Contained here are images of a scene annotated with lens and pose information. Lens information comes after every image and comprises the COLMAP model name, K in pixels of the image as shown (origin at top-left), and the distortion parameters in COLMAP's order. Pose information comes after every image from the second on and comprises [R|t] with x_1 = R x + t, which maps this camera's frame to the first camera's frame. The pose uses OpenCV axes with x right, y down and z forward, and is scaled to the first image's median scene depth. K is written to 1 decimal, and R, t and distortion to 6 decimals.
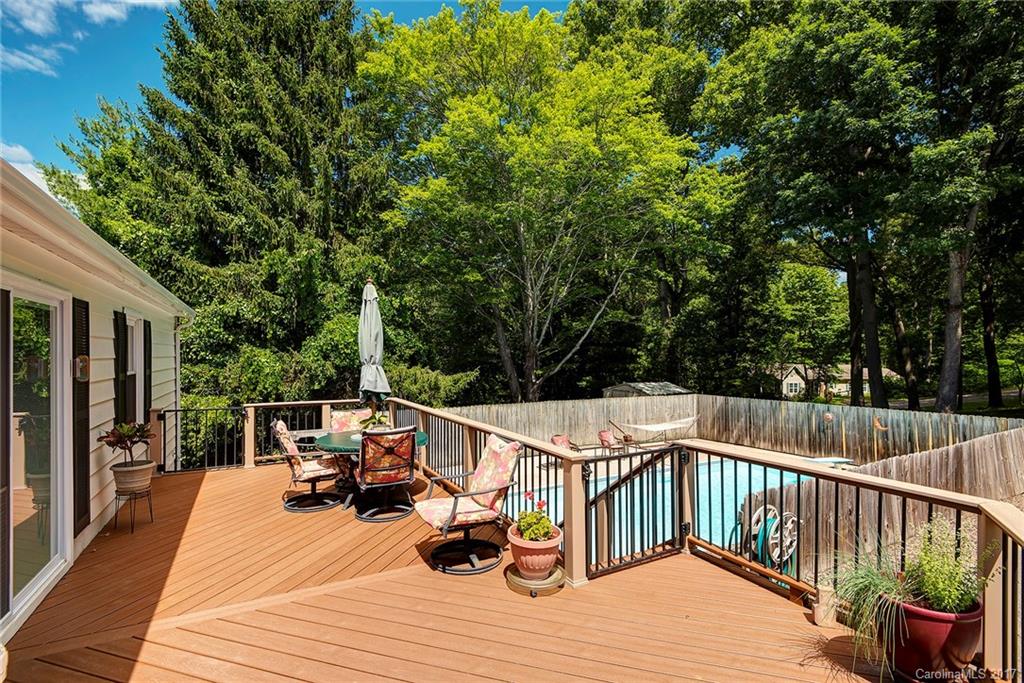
lens RADIAL K [[461.8, 0, 514.1], [0, 461.8, 356.0], [0, 0, 1]] dist [0.000859, 0.000053]
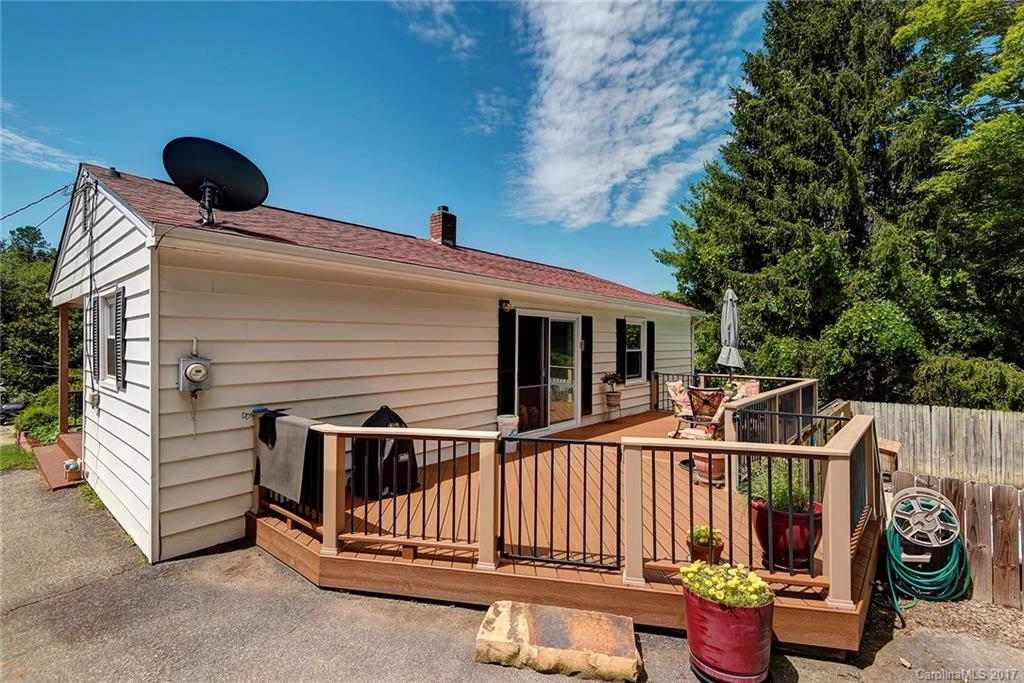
lens RADIAL K [[466.6, 0, 500.1], [0, 466.6, 341.2], [0, 0, 1]] dist [-0.000050, 0.000017]
pose [[0.307395, -0.003612, -0.951575, 0.347132], [-0.006290, 0.999963, -0.005828, 0.005489], [0.951561, 0.007777, 0.307361, -0.046900]]
